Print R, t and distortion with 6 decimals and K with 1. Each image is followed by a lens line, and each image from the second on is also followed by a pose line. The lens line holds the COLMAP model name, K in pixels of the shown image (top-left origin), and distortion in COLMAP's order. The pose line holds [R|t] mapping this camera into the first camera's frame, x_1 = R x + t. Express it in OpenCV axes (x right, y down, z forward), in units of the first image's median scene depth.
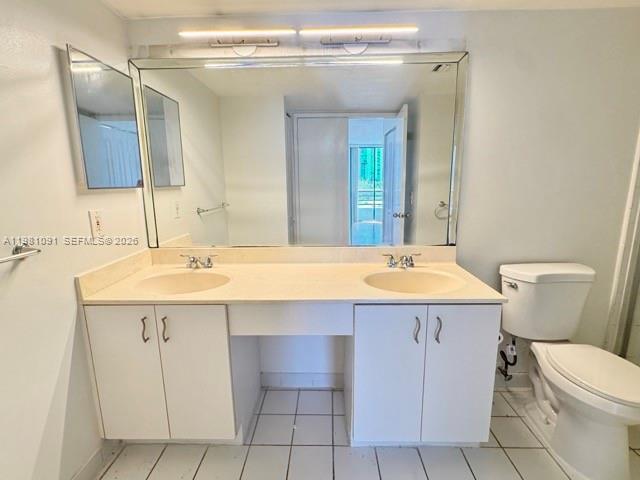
lens RADIAL K [[312.6, 0, 318.9], [0, 312.6, 238.0], [0, 0, 1]] dist [-0.012977, 0.001015]
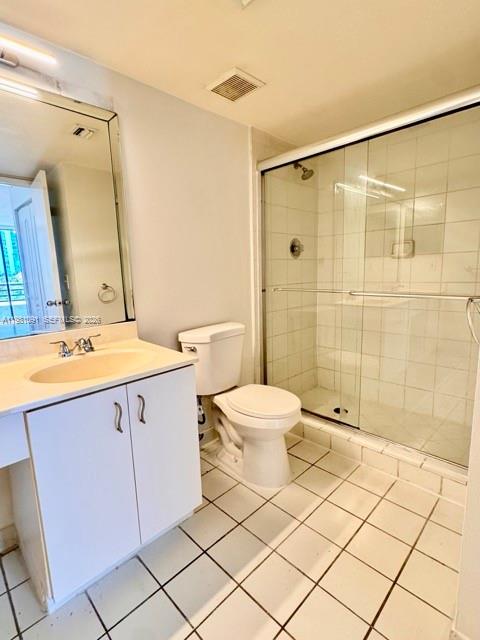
lens RADIAL K [[317.1, 0, 240.0], [0, 317.1, 320.0], [0, 0, 1]] dist [0.000410, 0.000307]
pose [[0.688432, -0.126015, 0.714270, -0.028844], [0.153086, 0.987851, 0.026733, 0.050554], [-0.708961, 0.090941, 0.699359, 0.117075]]
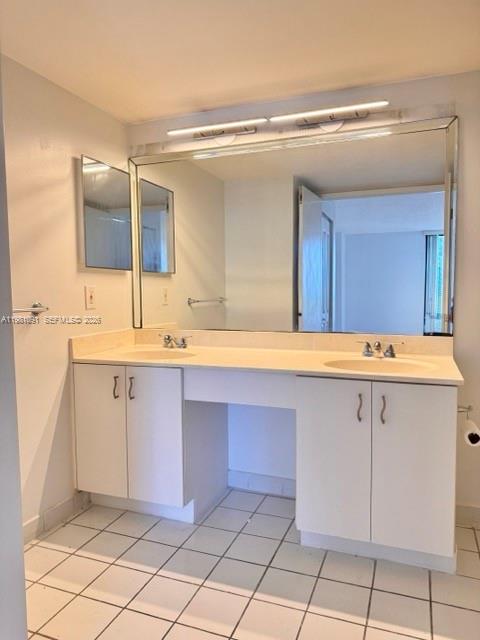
lens RADIAL K [[447.6, 0, 241.8], [0, 447.6, 323.5], [0, 0, 1]] dist [-0.004030, -0.004552]
pose [[0.944439, 0.029640, -0.327349, 0.328062], [-0.063506, 0.993615, -0.093255, 0.150765], [0.322494, 0.108862, 0.940291, -0.336997]]
